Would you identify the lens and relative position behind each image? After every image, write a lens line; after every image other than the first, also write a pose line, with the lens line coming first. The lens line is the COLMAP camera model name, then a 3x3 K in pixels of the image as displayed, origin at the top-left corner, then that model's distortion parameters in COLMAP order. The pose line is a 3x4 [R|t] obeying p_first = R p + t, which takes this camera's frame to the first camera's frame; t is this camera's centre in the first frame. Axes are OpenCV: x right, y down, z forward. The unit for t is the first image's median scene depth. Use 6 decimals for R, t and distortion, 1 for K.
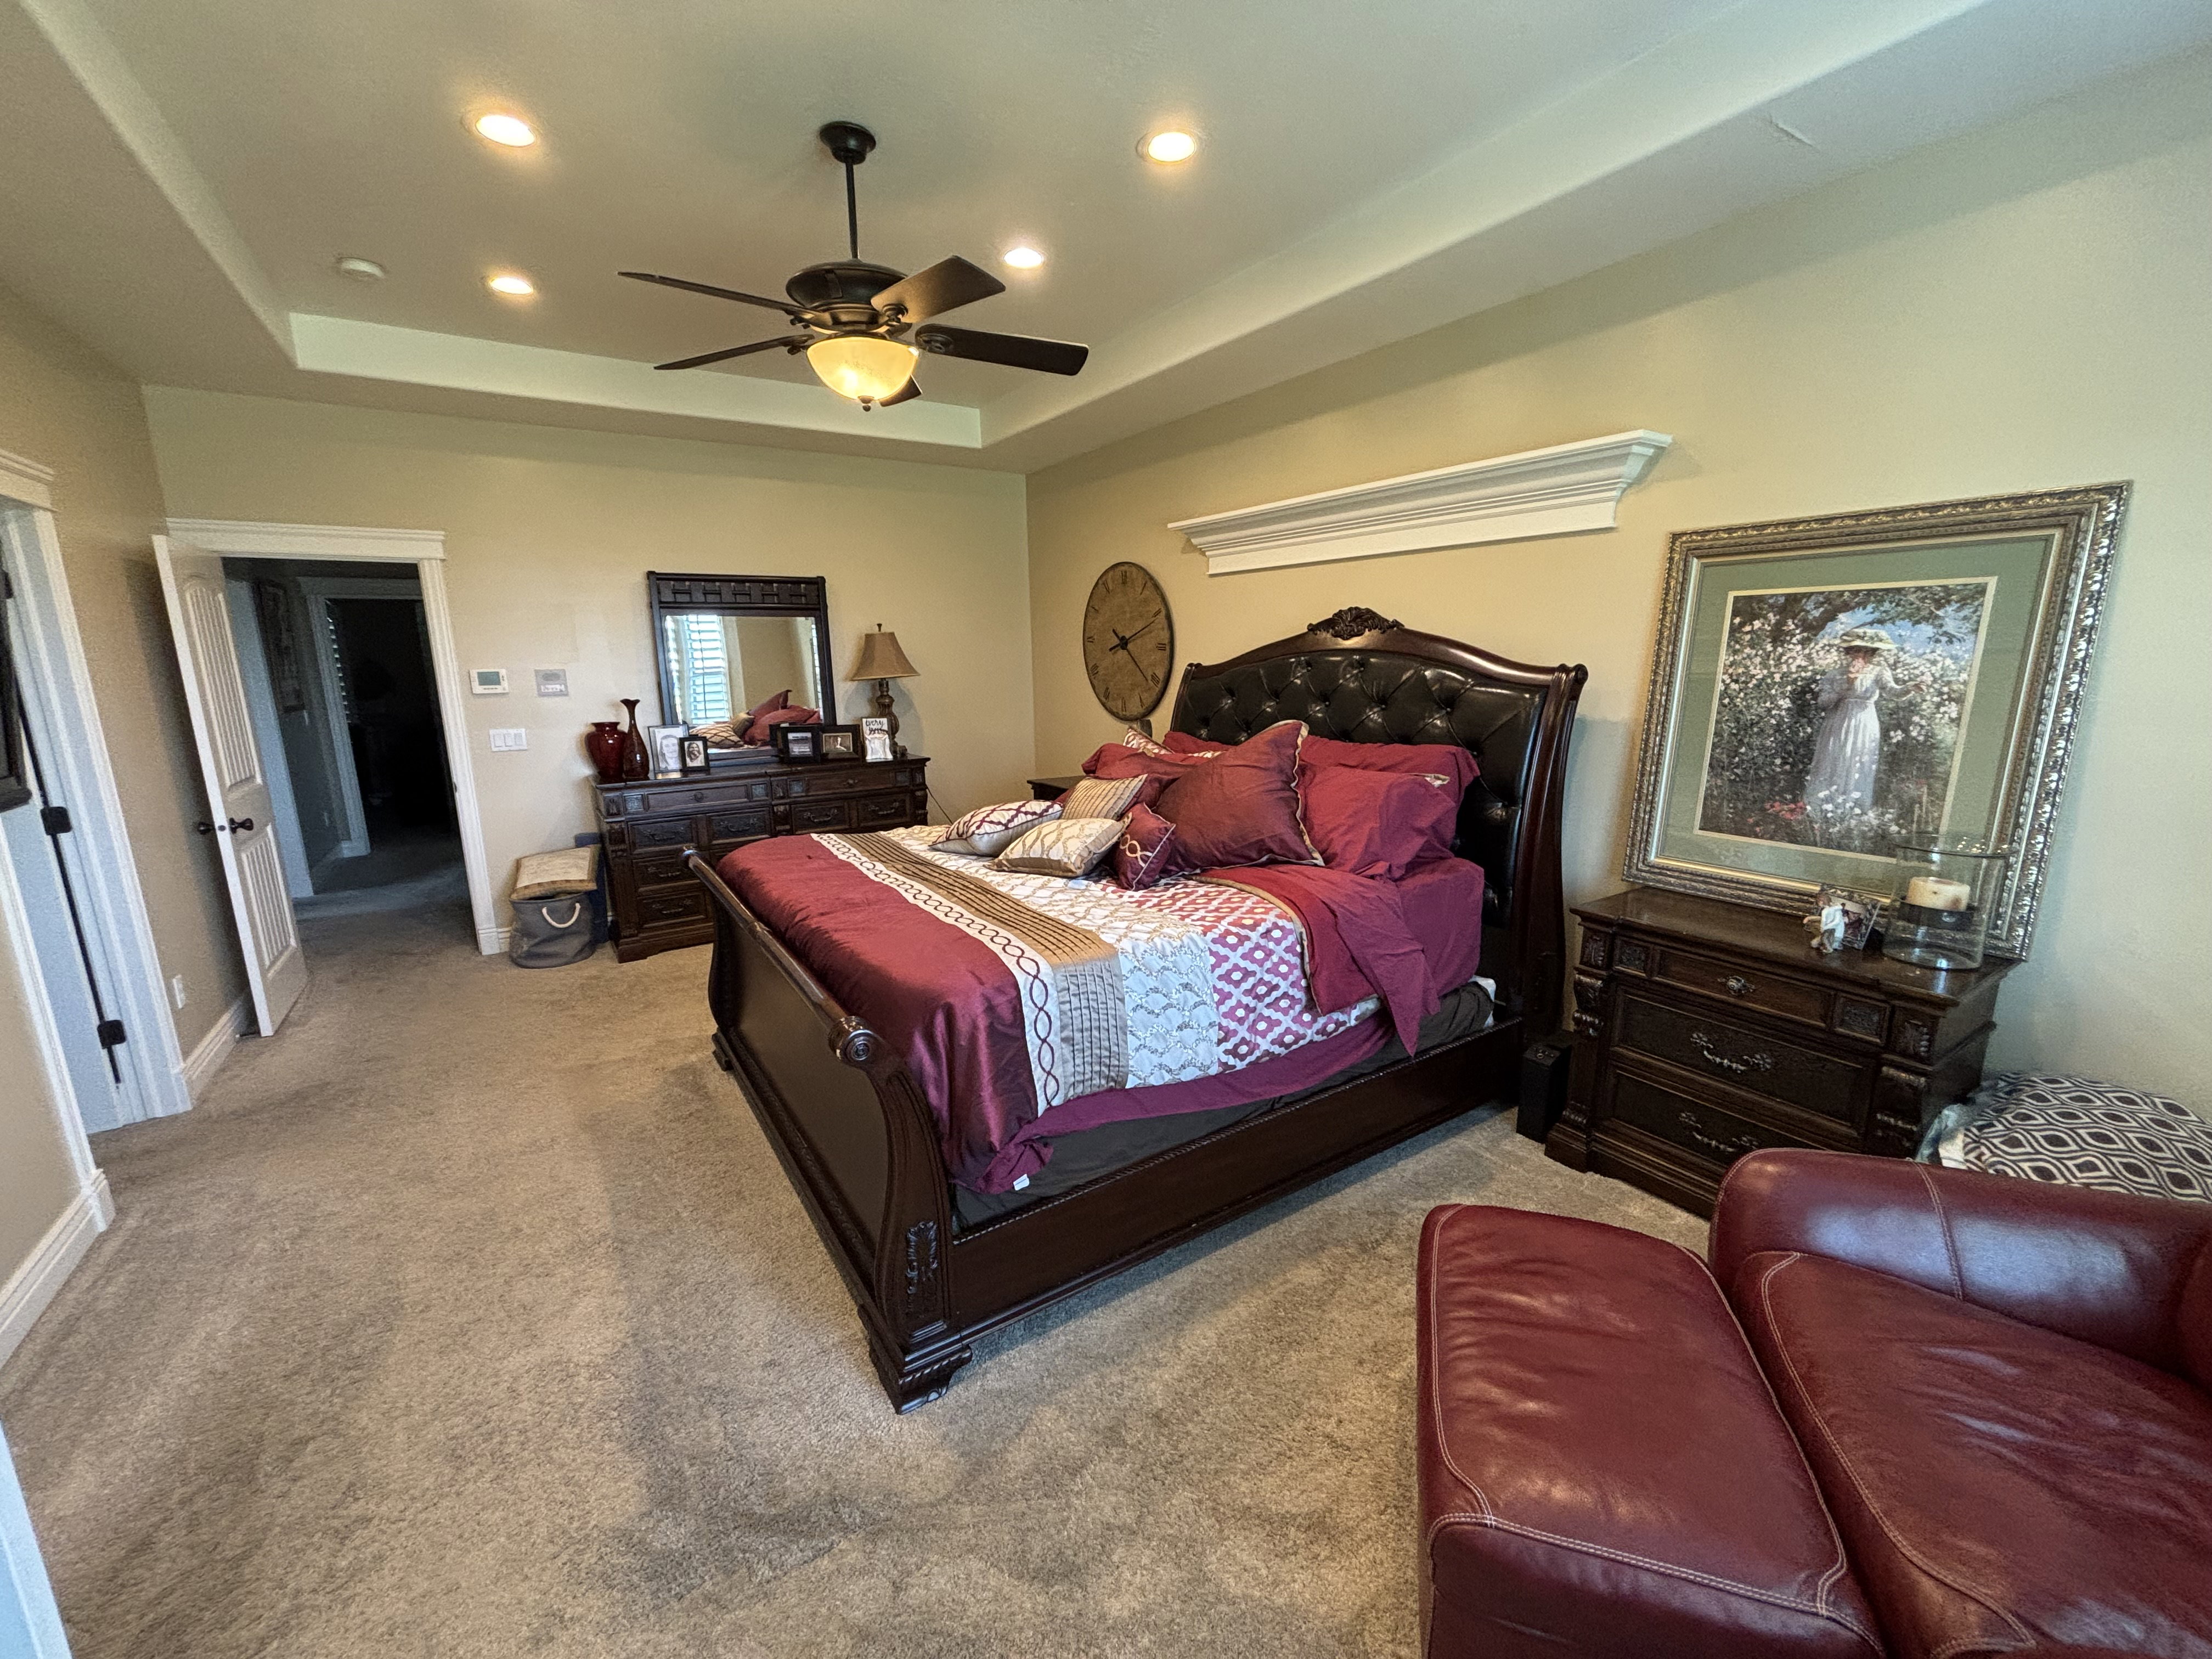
lens RADIAL K [[893.4, 0, 1111.1], [0, 893.4, 834.3], [0, 0, 1]] dist [0.002000, -0.000635]
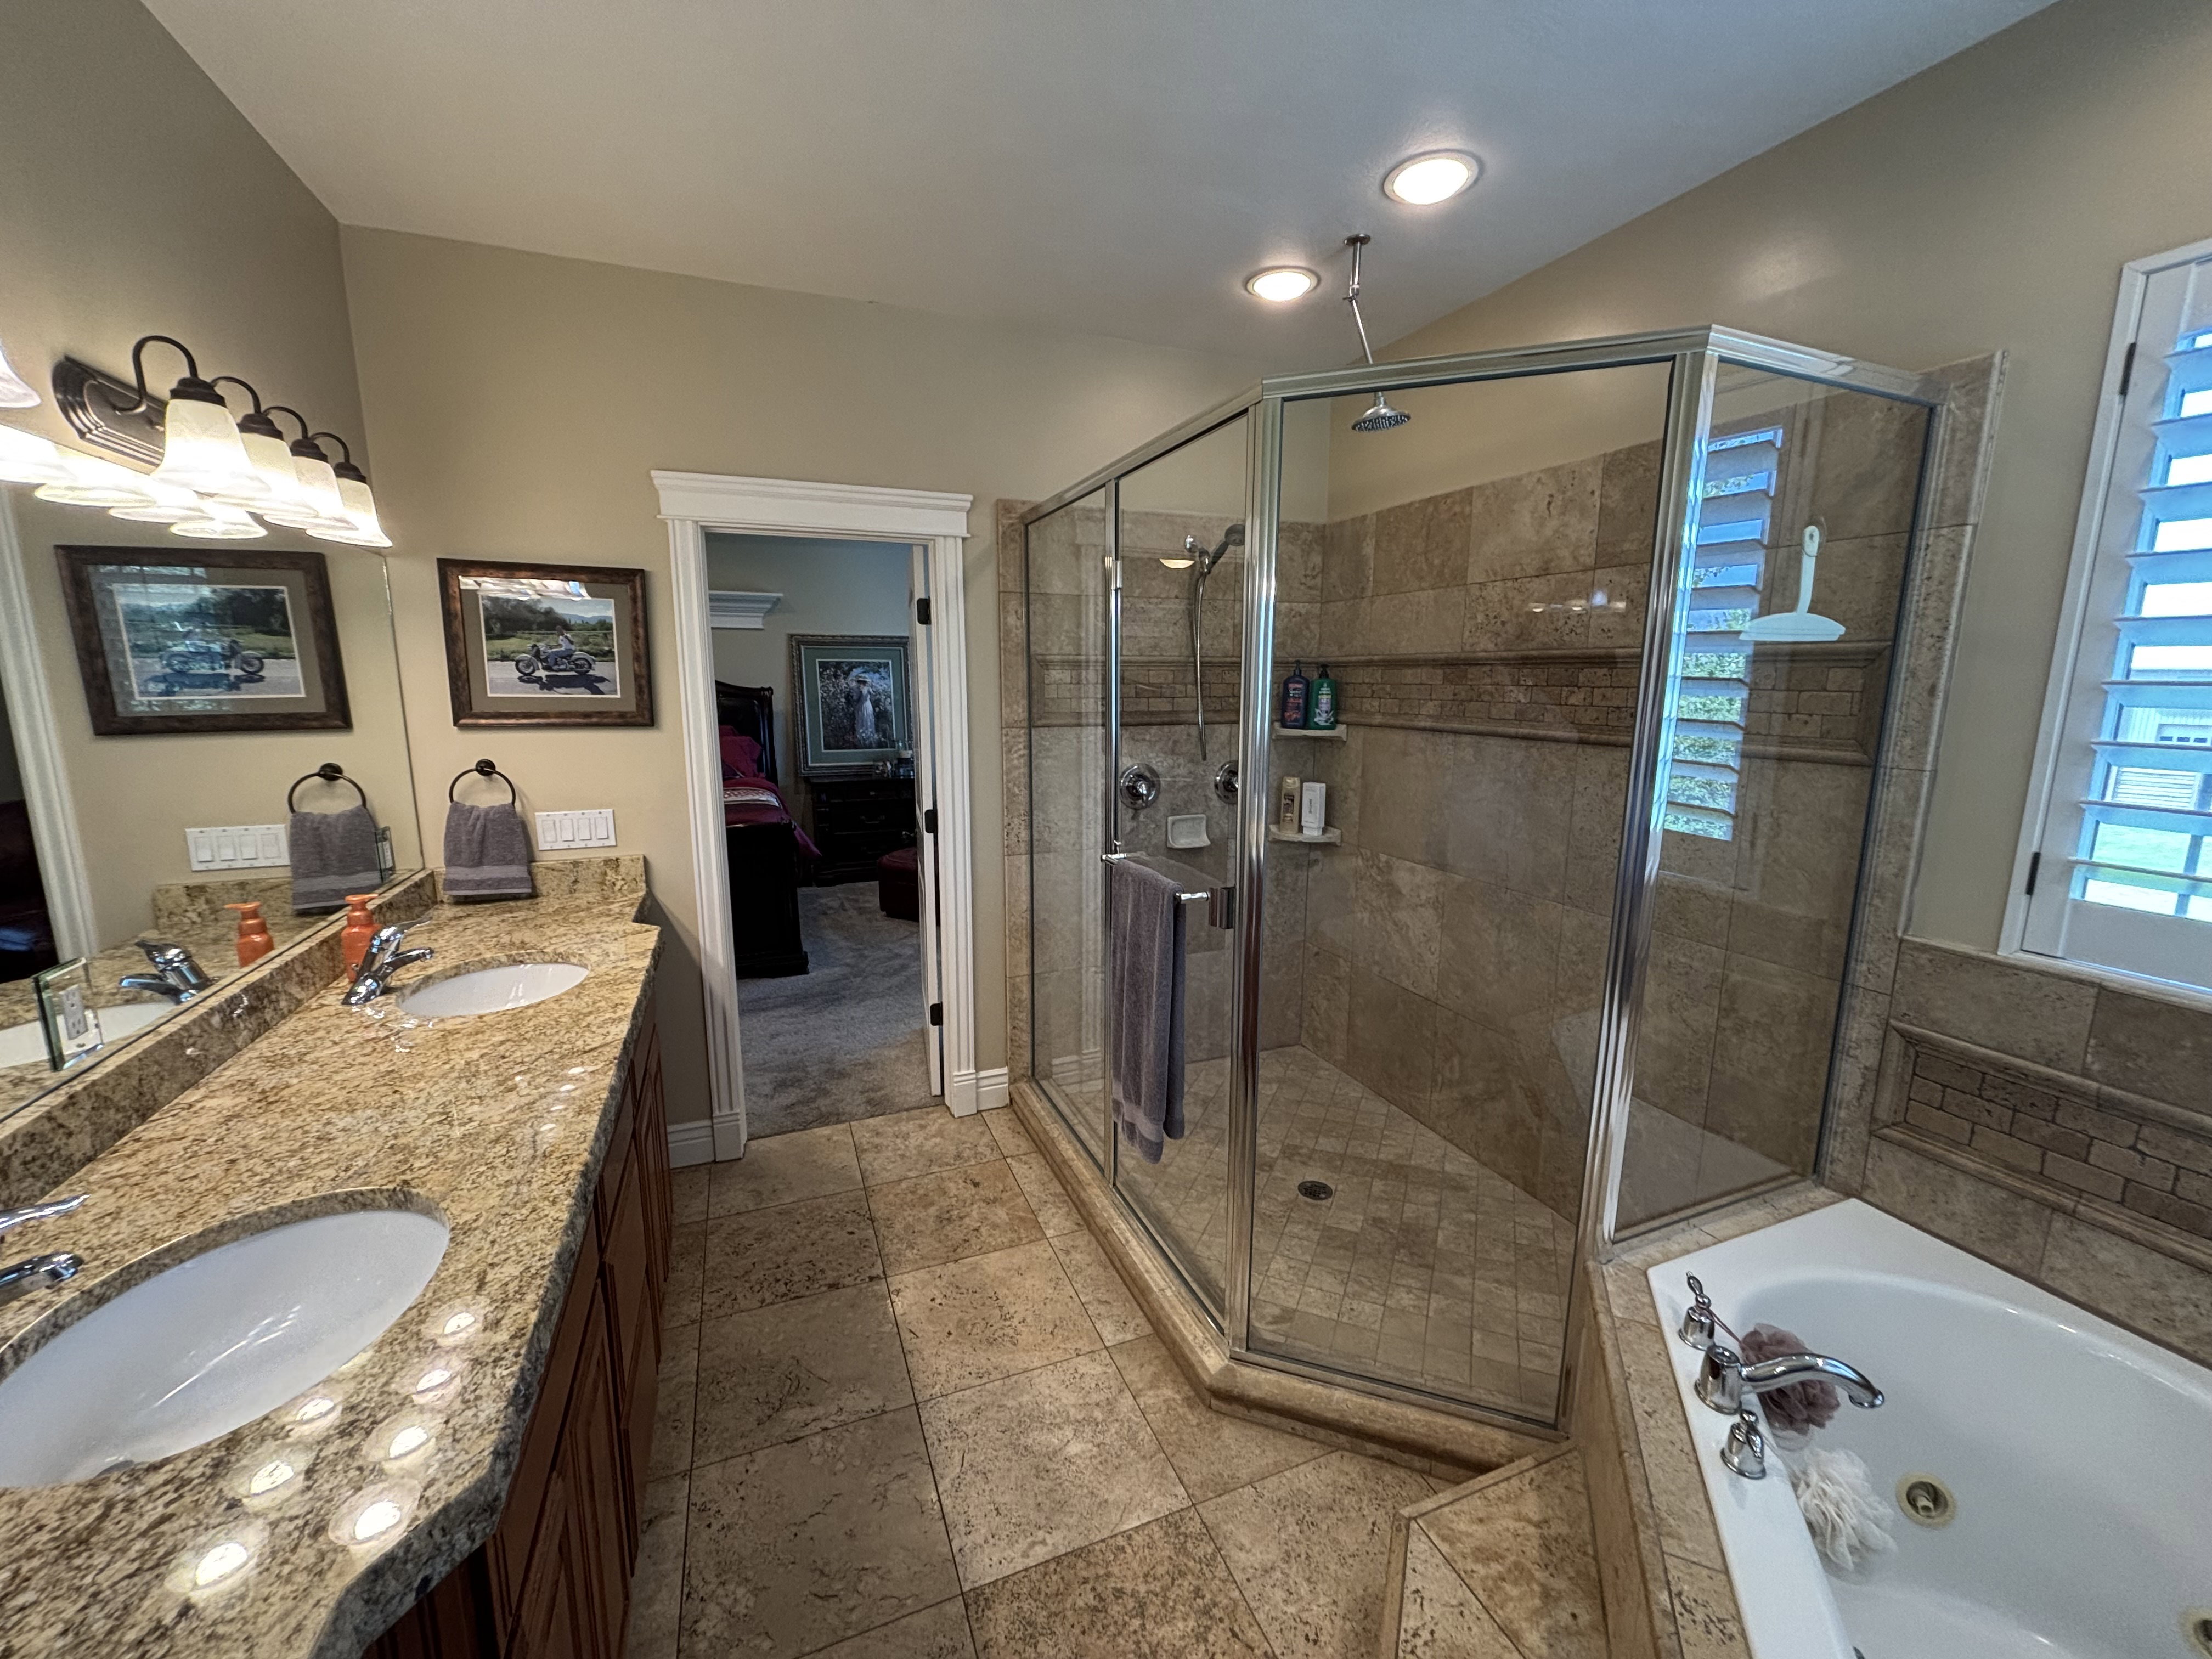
lens RADIAL K [[893.4, 0, 1104.2], [0, 893.4, 830.2], [0, 0, 1]] dist [0.002000, -0.000635]
pose [[0.203302, -0.154932, 0.966780, -1.743900], [0.191032, 0.974702, 0.116029, 0.077154], [-0.960299, 0.161097, 0.227756, -0.335481]]
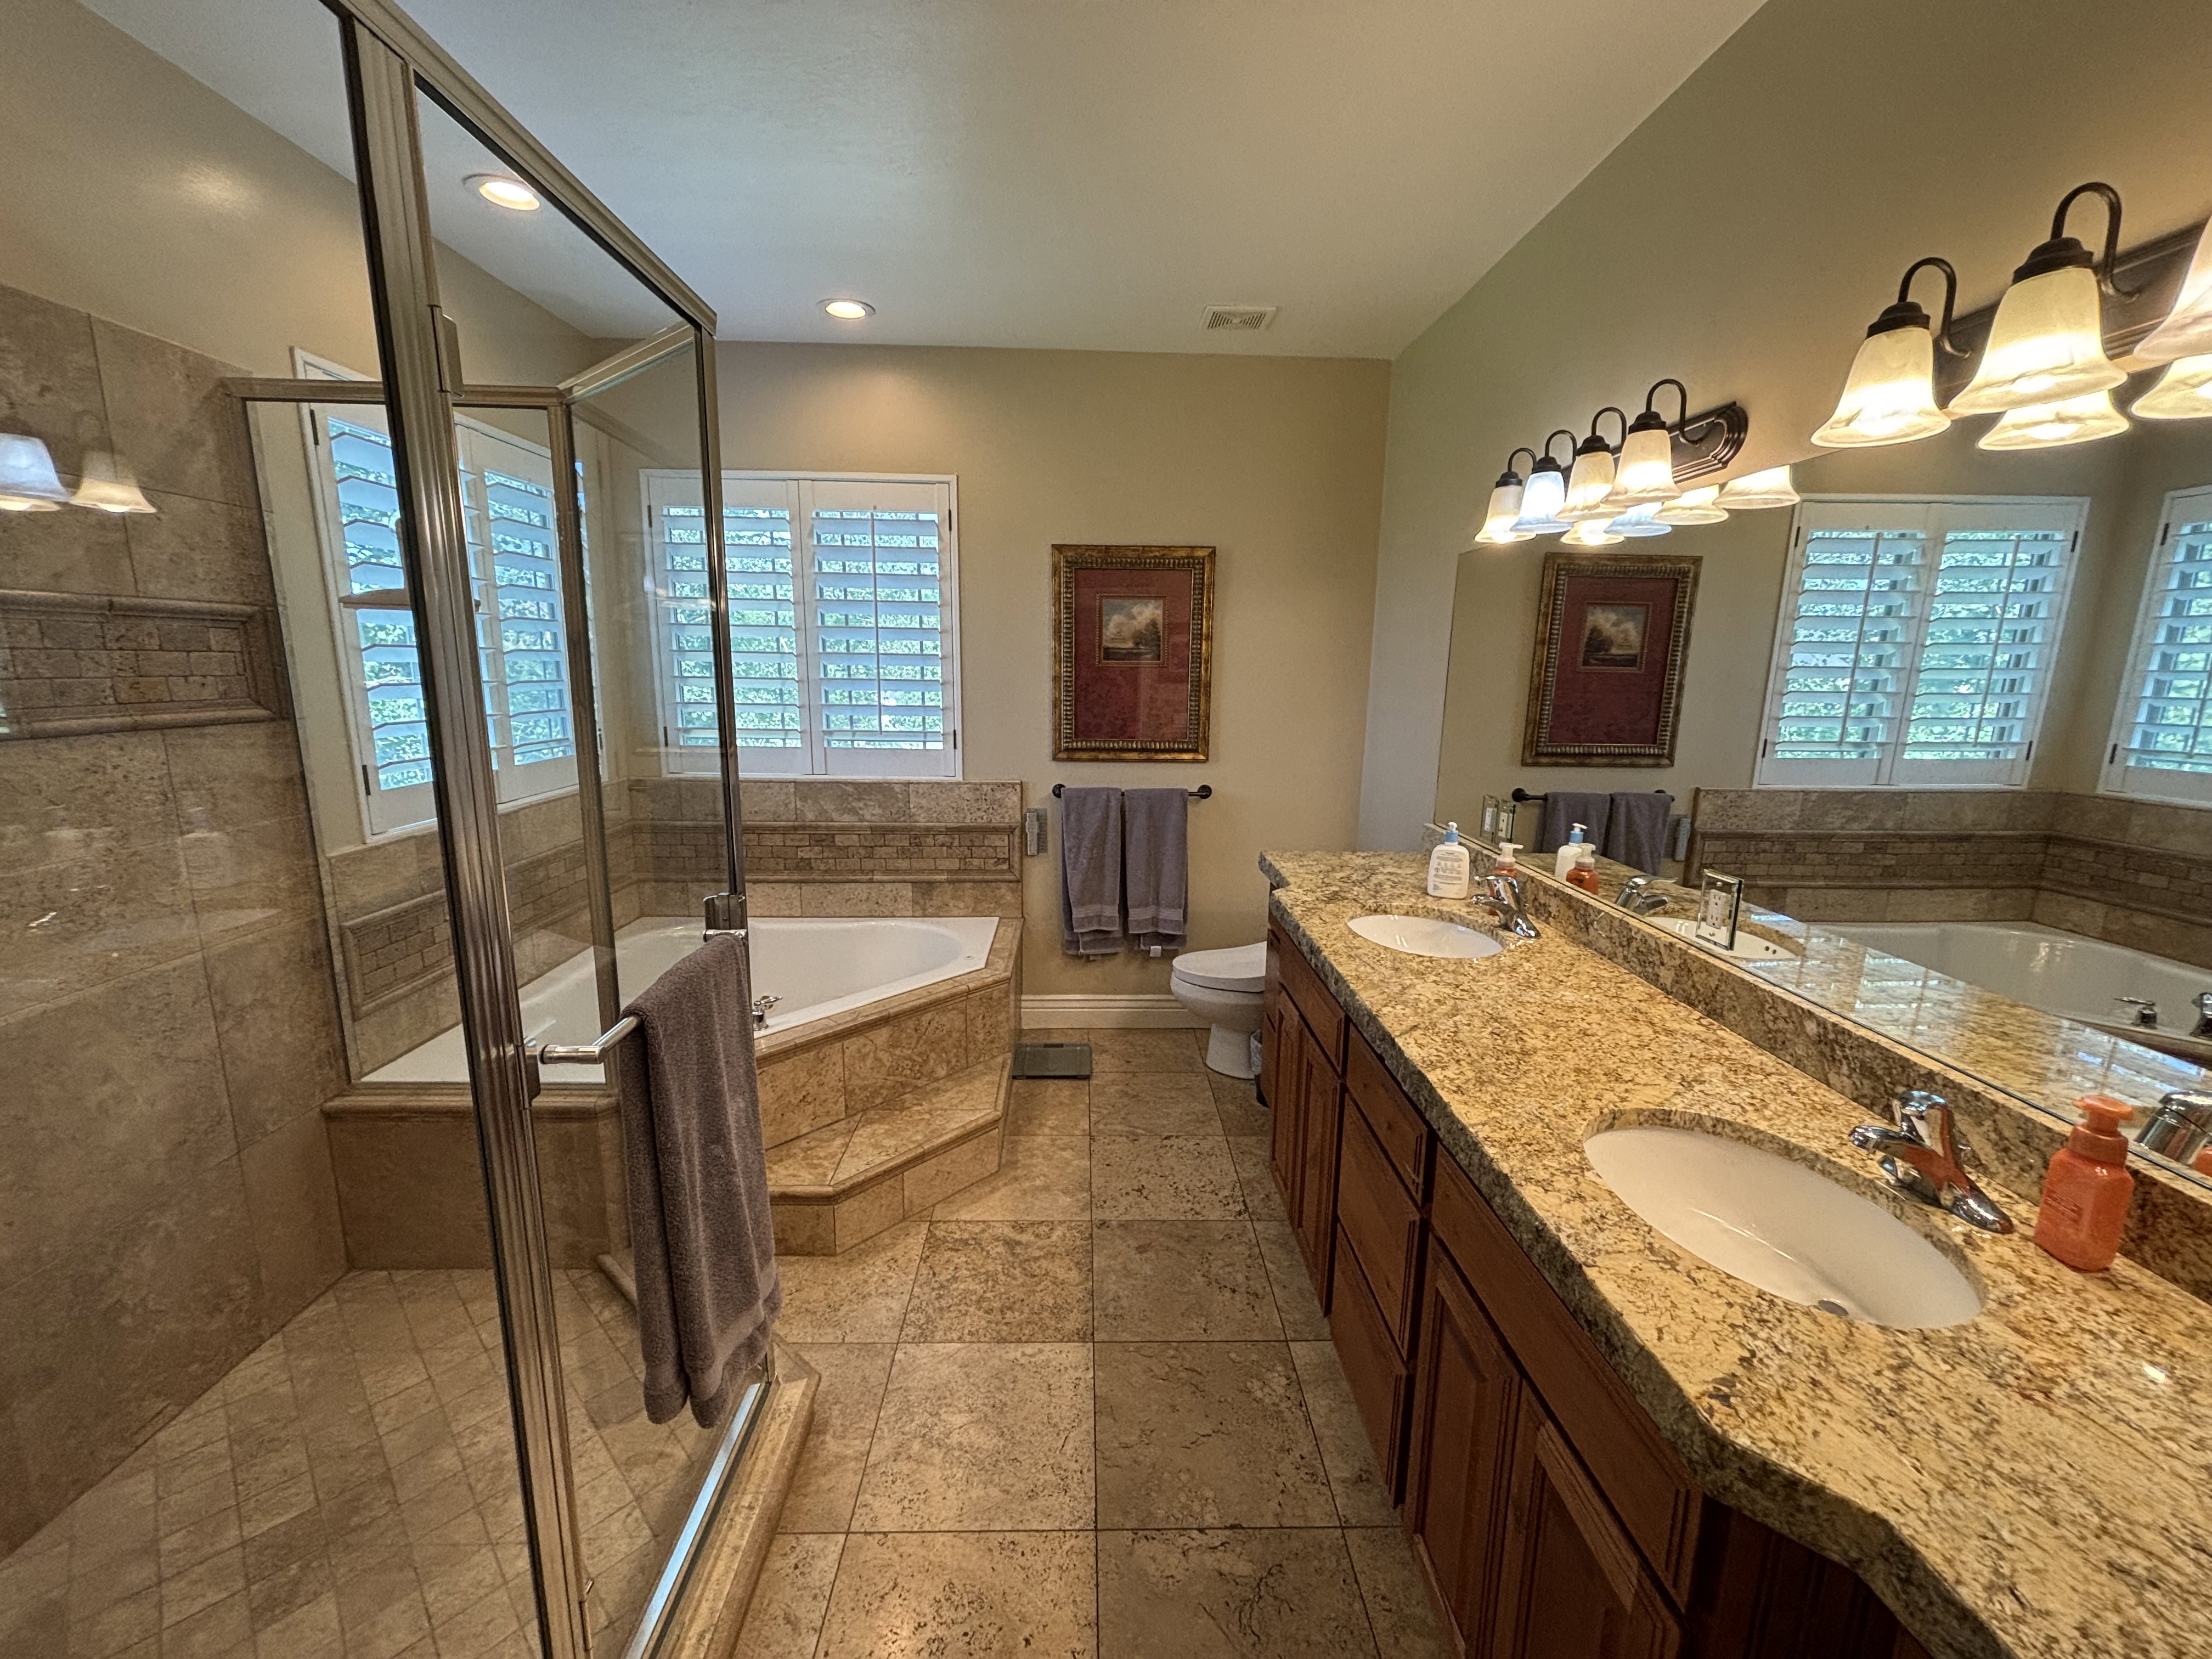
lens RADIAL K [[893.4, 0, 1106.5], [0, 893.4, 839.0], [0, 0, 1]] dist [0.002000, -0.000635]
pose [[-0.529974, 0.169322, -0.830938, -0.686477], [-0.177559, 0.935987, 0.303975, -0.039480], [0.829217, 0.308639, -0.465984, 0.214713]]
